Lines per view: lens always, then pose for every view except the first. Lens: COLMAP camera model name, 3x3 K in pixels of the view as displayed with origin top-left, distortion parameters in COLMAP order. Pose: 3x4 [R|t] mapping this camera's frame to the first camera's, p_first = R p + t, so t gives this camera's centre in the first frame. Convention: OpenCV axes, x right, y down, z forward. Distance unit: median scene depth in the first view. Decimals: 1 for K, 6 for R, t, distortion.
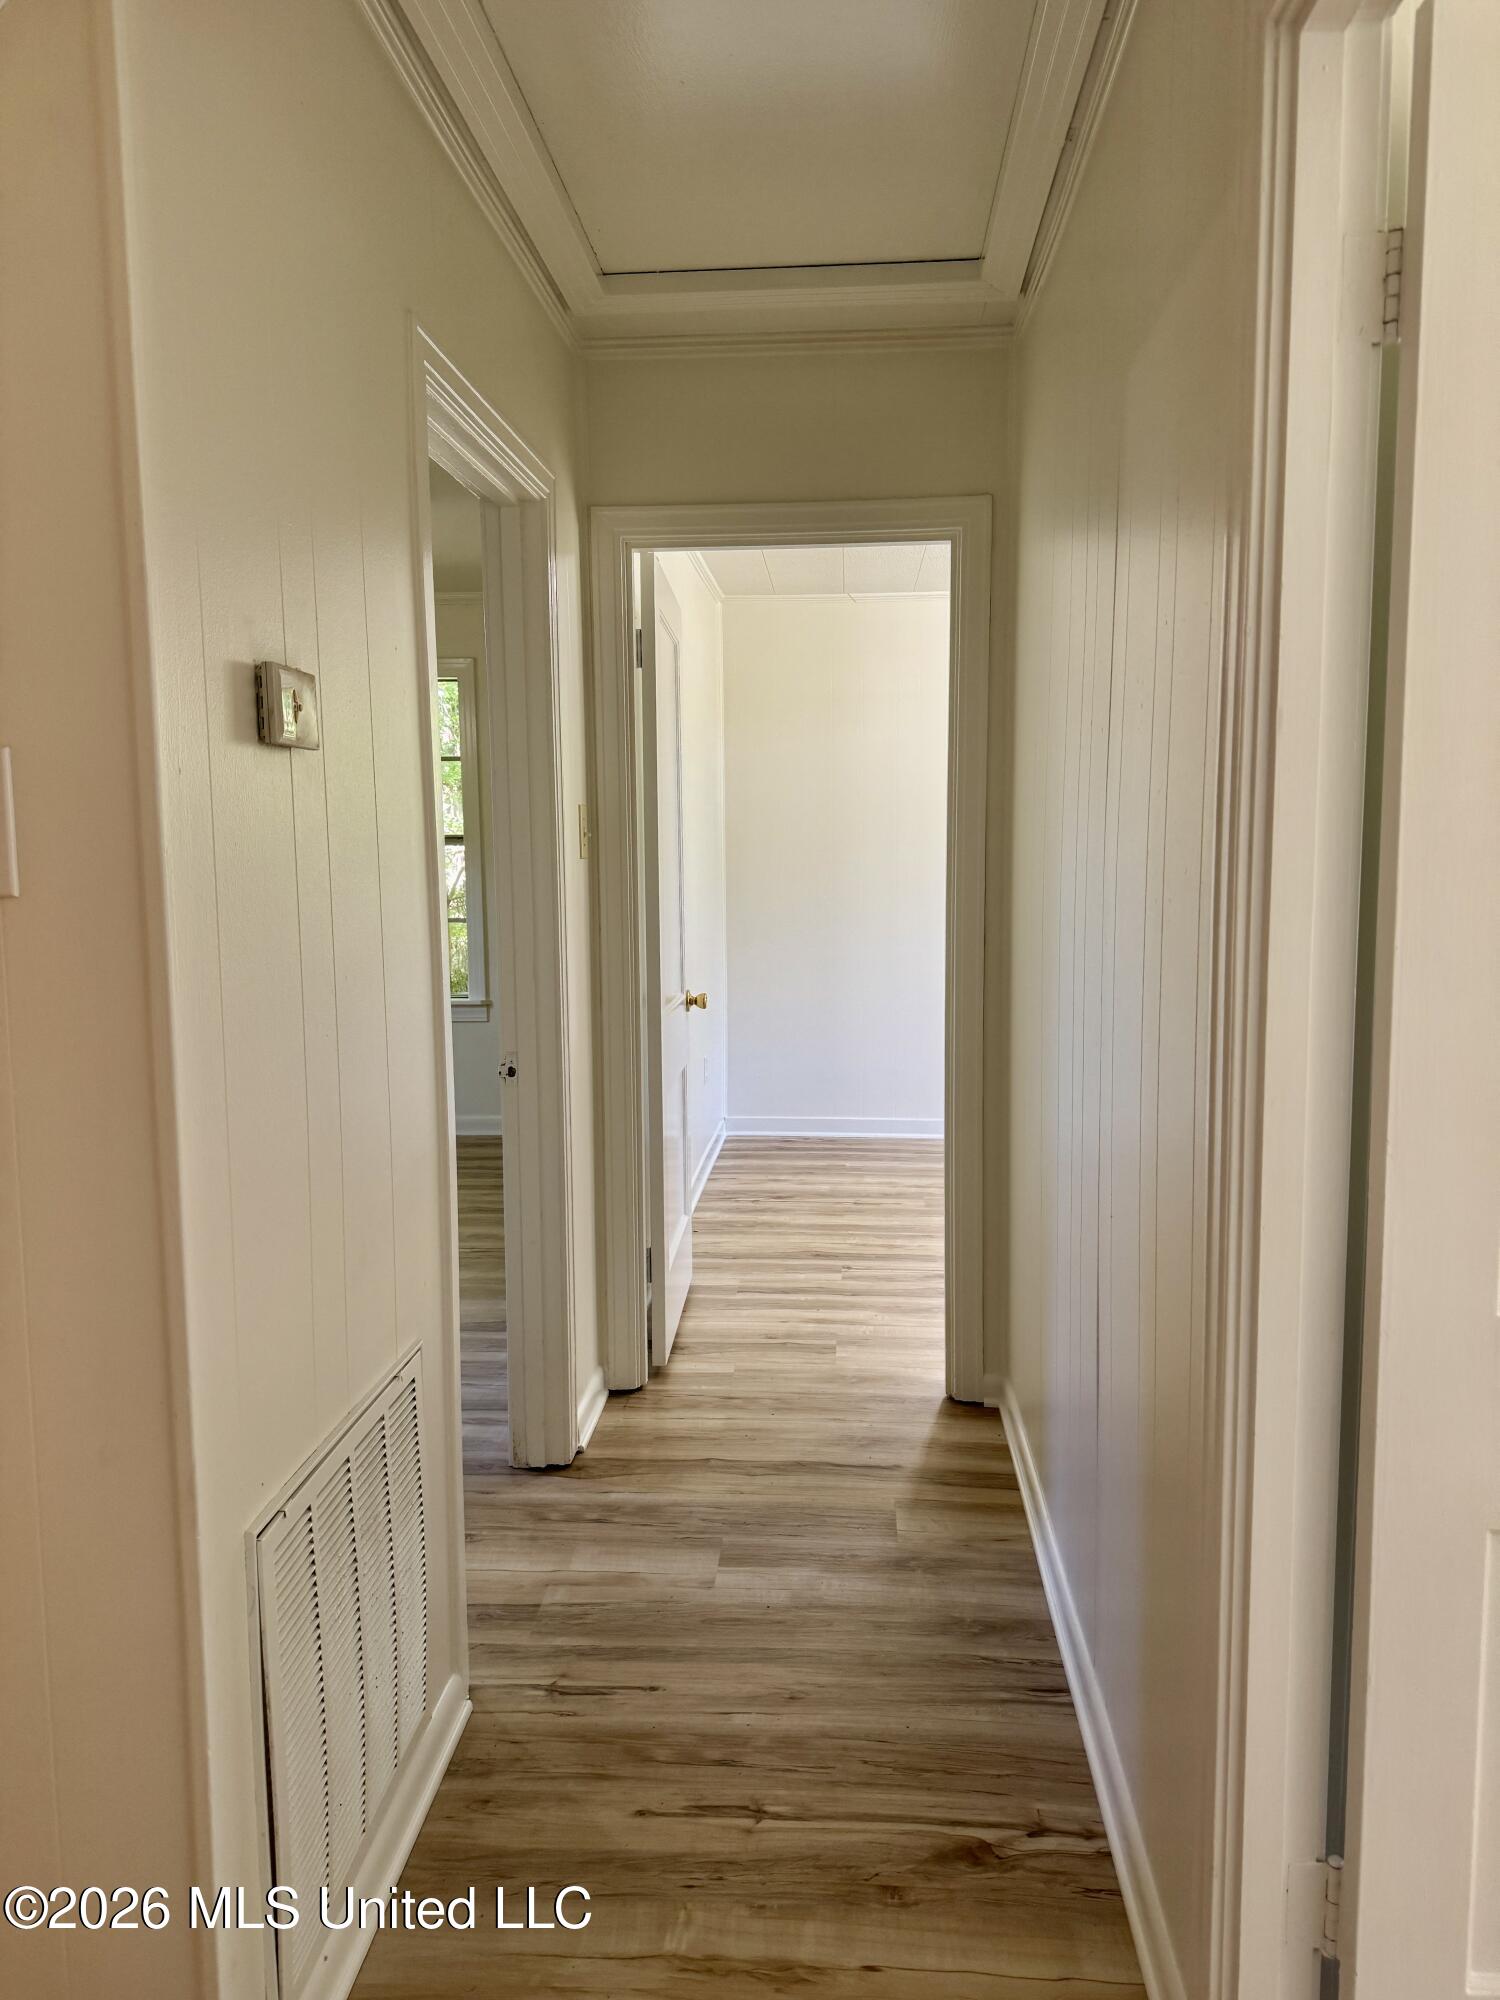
lens RADIAL K [[1415.6, 0, 750.1], [0, 1415.6, 1009.7], [0, 0, 1]] dist [0.065322, -0.085235]
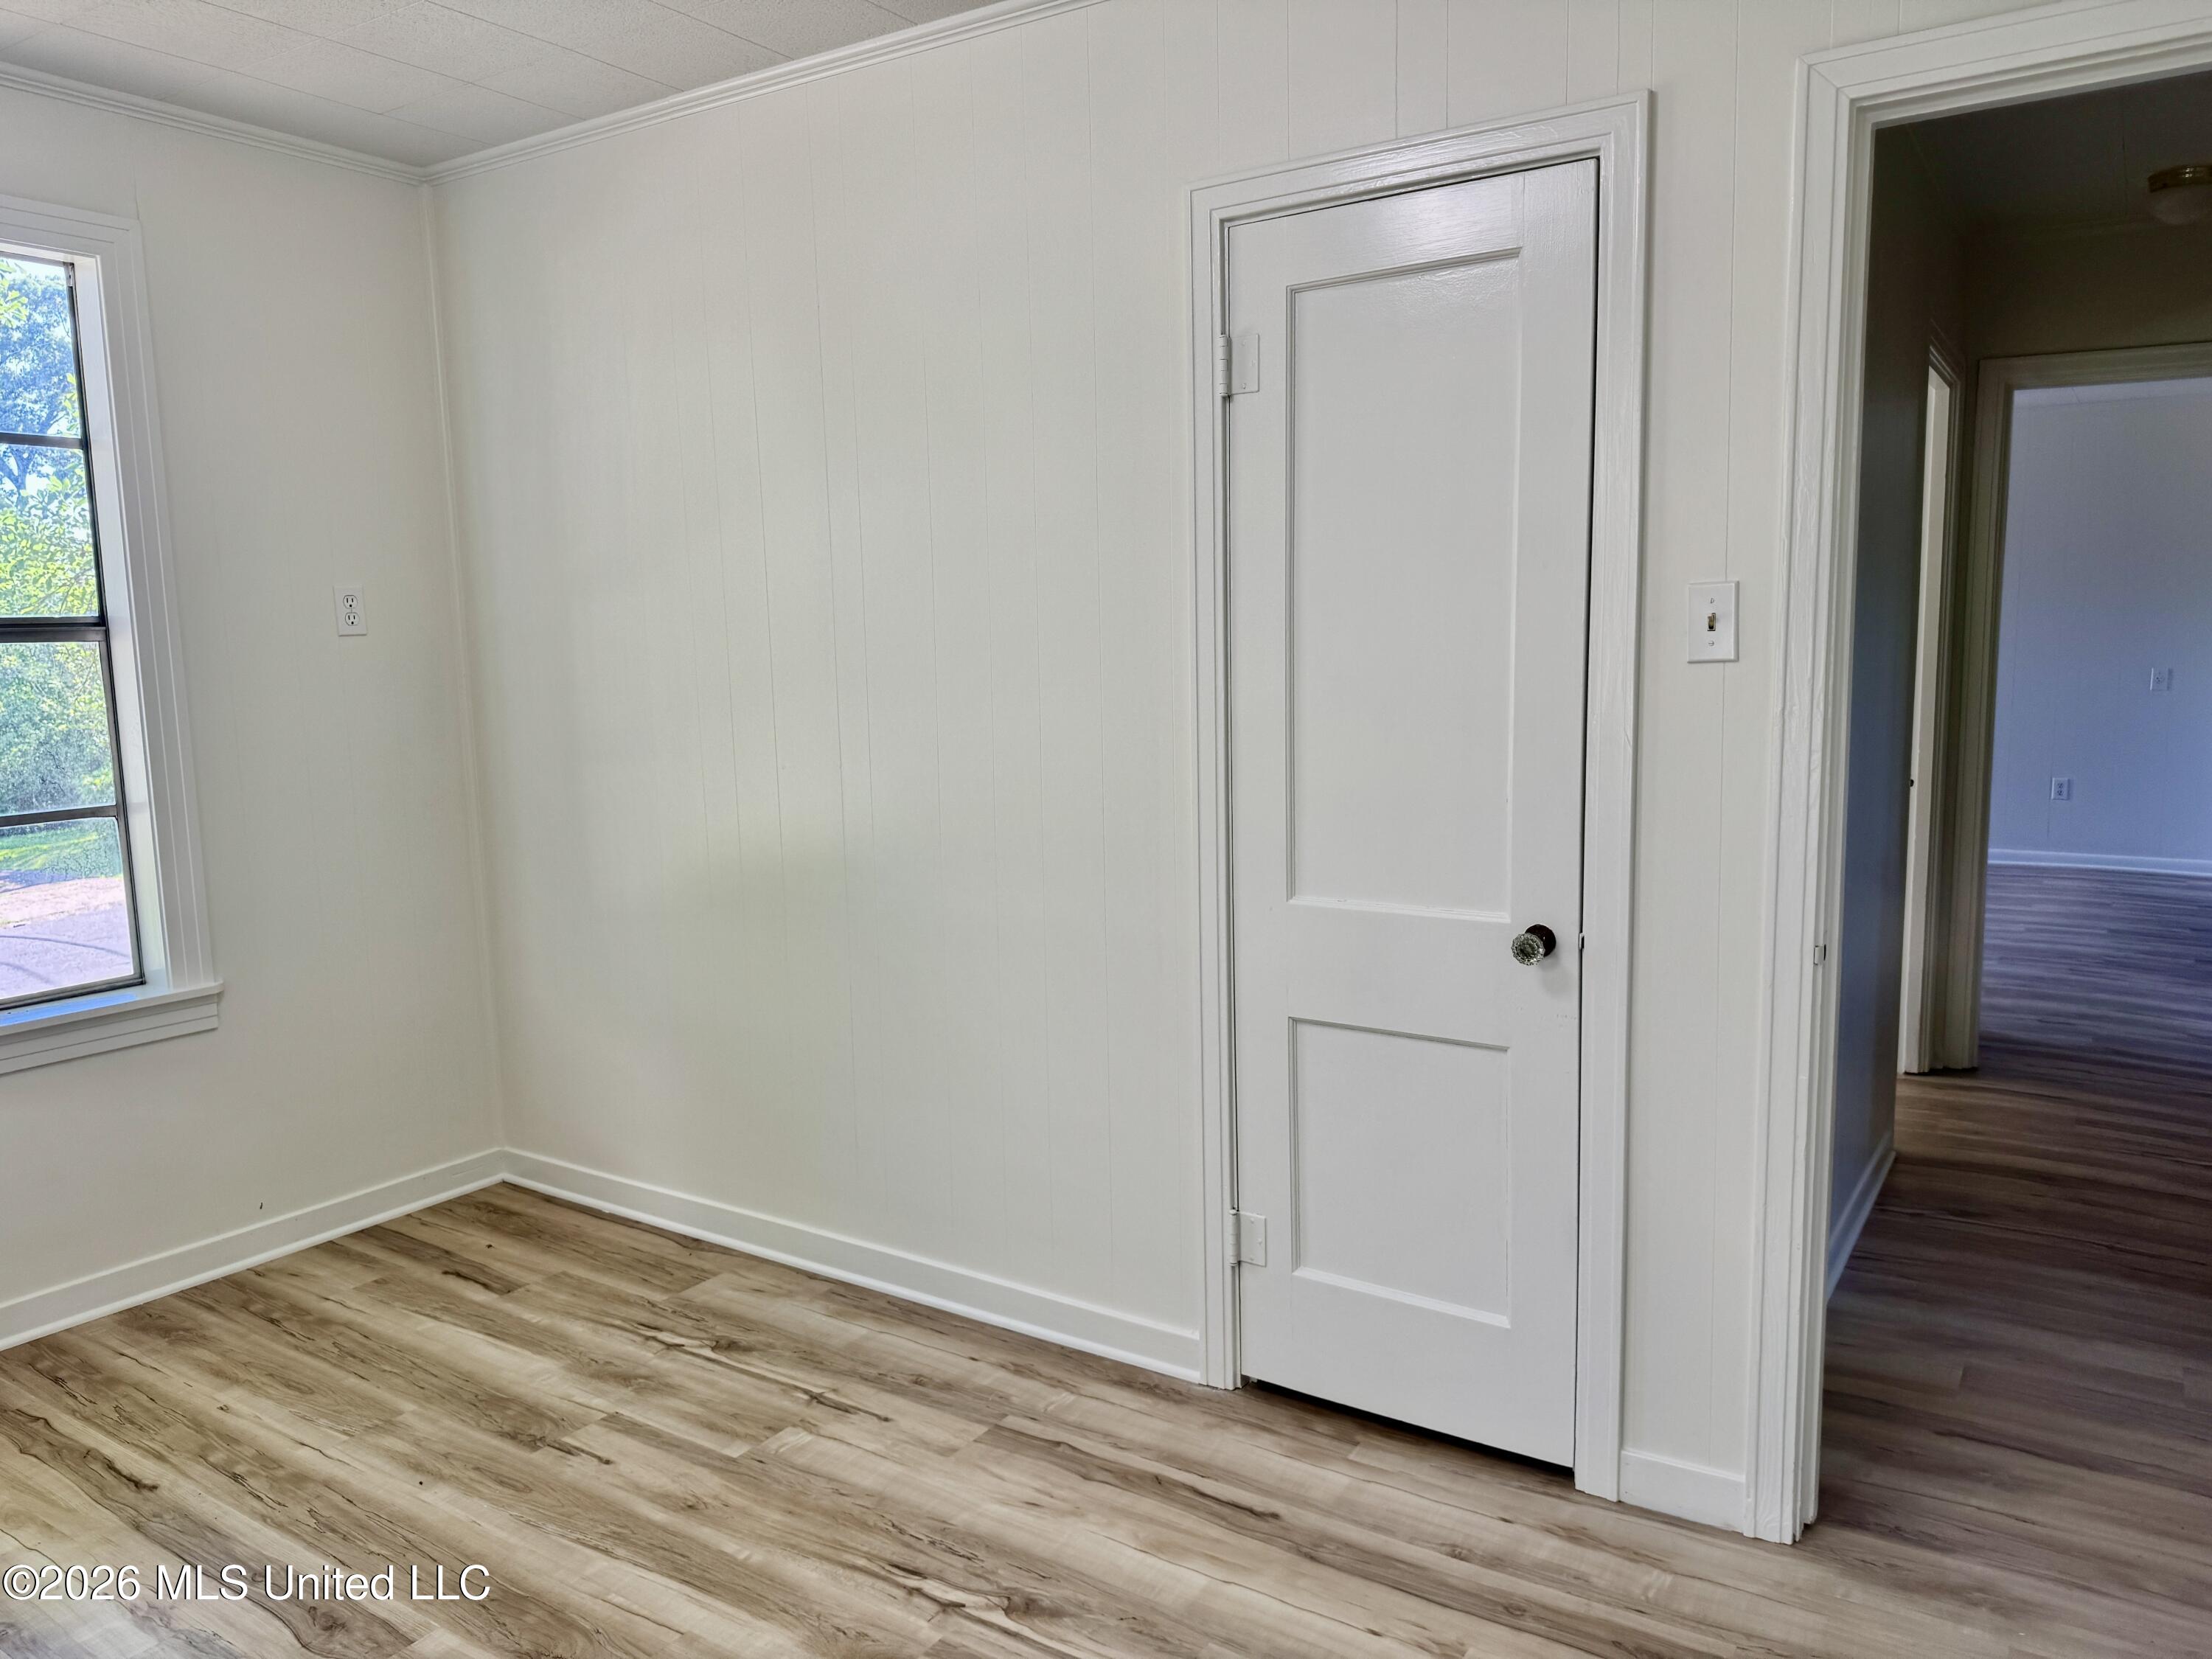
lens RADIAL K [[1587.5, 0, 1101.2], [0, 1587.5, 831.4], [0, 0, 1]] dist [0.005676, 0.003490]
pose [[-0.874526, -0.034731, 0.483733, 0.142248], [0.081297, 0.972820, 0.216820, -0.347928], [-0.478116, 0.228941, -0.847933, 2.835693]]
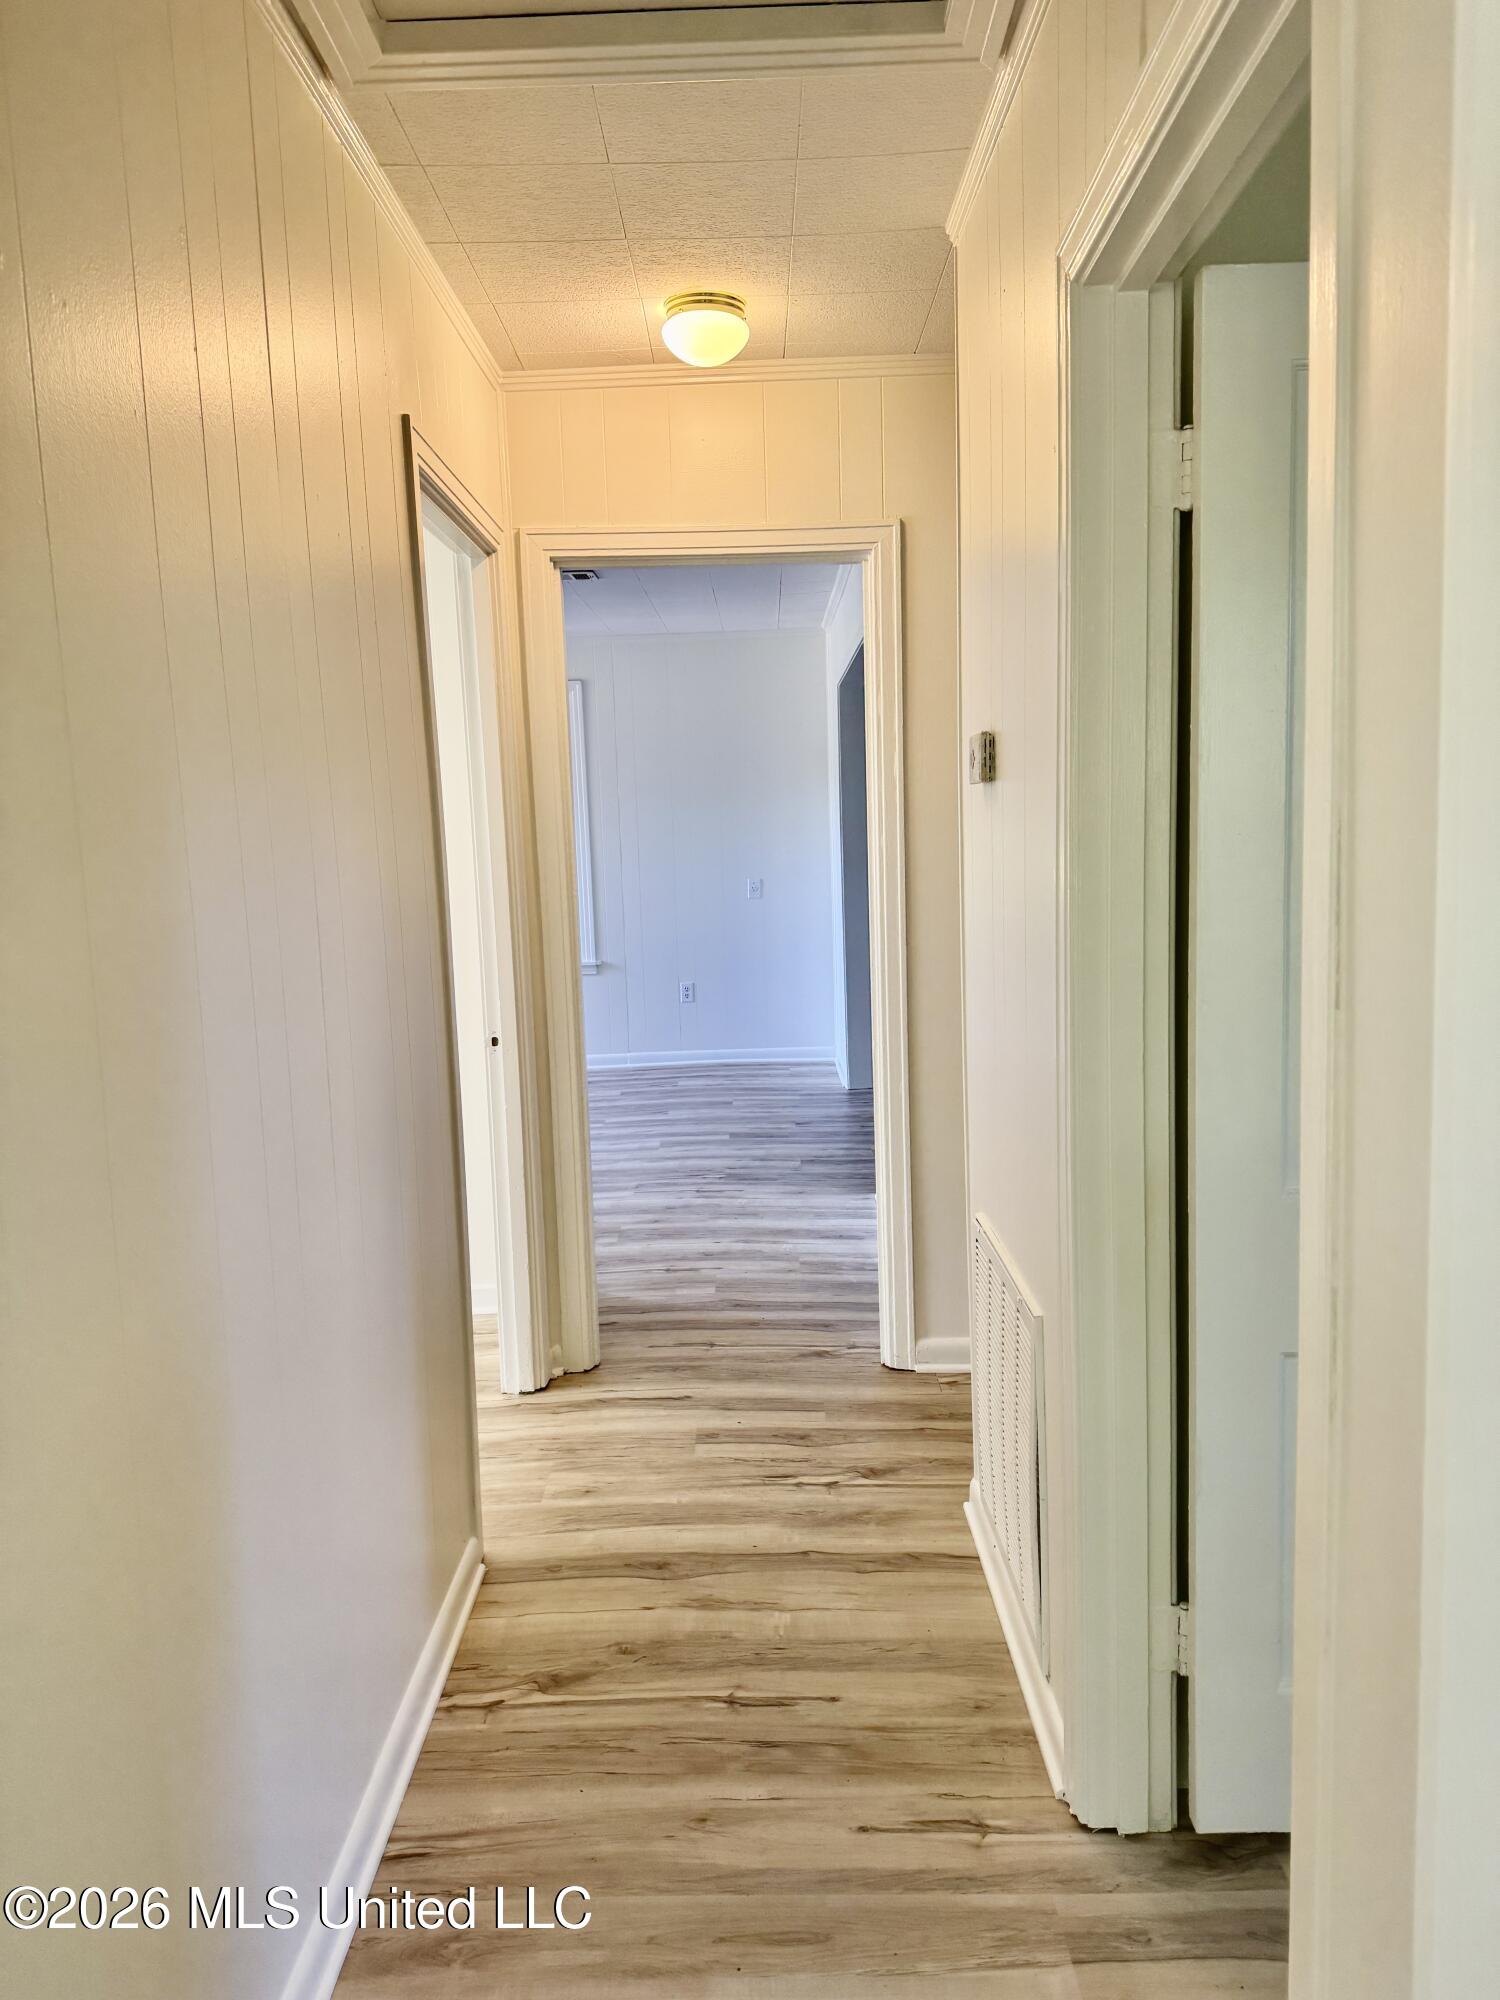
lens RADIAL K [[1415.6, 0, 750.1], [0, 1415.6, 1009.7], [0, 0, 1]] dist [0.065322, -0.085235]
pose [[-0.996635, 0.053240, -0.062316, 0.031726], [0.036943, 0.970485, 0.238314, -0.242355], [0.073165, 0.235210, -0.969187, 1.924617]]
